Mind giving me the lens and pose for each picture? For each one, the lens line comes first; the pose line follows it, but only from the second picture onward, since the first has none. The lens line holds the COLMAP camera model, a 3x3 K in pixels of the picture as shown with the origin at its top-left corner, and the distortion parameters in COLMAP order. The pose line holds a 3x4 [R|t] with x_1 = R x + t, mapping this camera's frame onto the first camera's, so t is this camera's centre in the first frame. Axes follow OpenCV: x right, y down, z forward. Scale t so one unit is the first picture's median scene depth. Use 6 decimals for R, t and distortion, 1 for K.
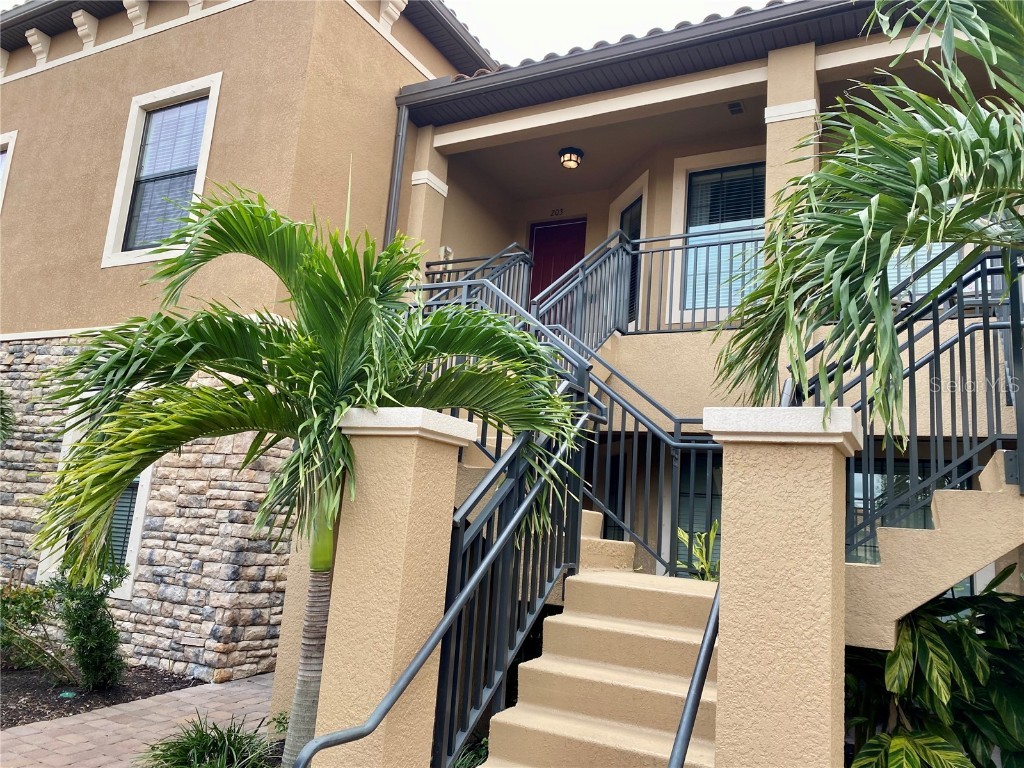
lens RADIAL K [[777.2, 0, 516.6], [0, 777.2, 393.9], [0, 0, 1]] dist [0.035095, -0.037143]
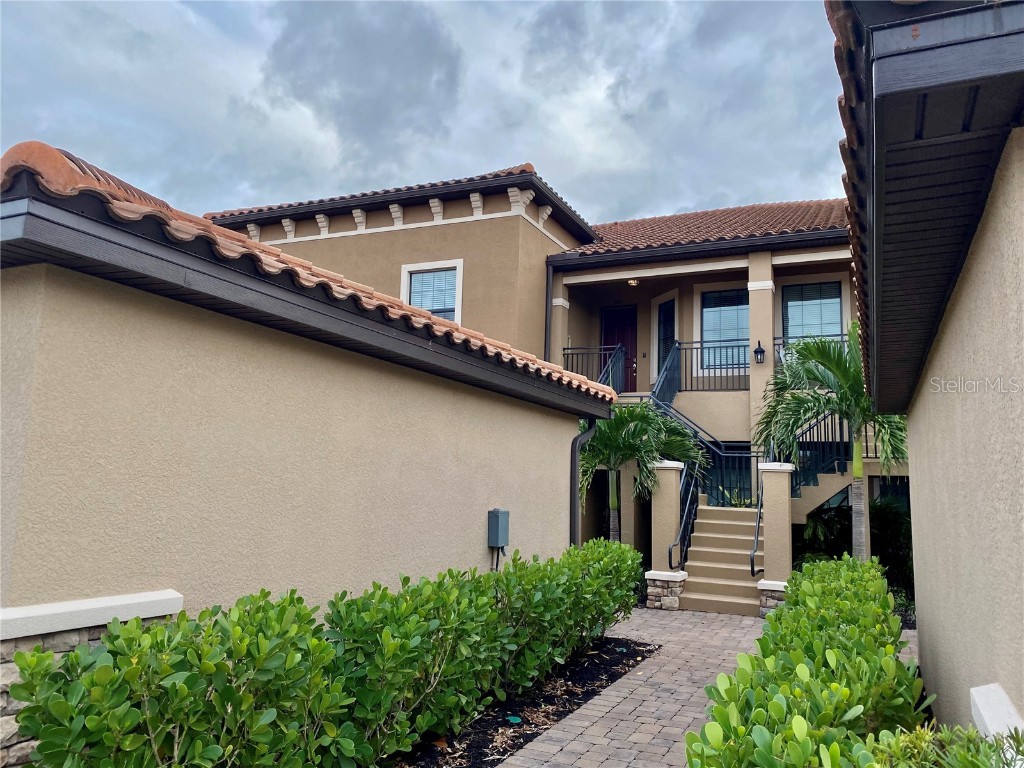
lens RADIAL K [[777.1, 0, 516.9], [0, 777.1, 385.6], [0, 0, 1]] dist [0.048776, -0.061683]
pose [[0.997305, -0.038259, 0.062610, -0.402230], [0.035676, 0.998486, 0.041863, -0.191753], [-0.064117, -0.039517, 0.997160, -0.960476]]
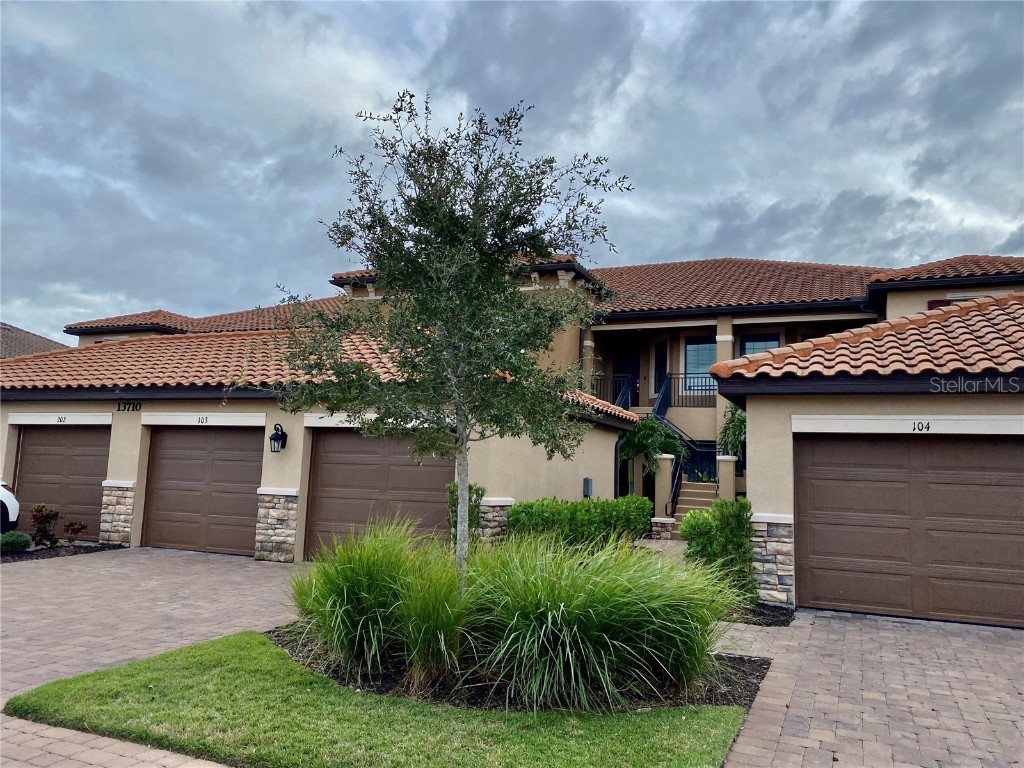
lens RADIAL K [[777.2, 0, 516.6], [0, 777.2, 393.9], [0, 0, 1]] dist [0.035095, -0.037143]
pose [[0.995989, -0.032260, 0.083461, -0.695259], [0.026655, 0.997369, 0.067418, -0.345307], [-0.085416, -0.064923, 0.994228, -1.907687]]
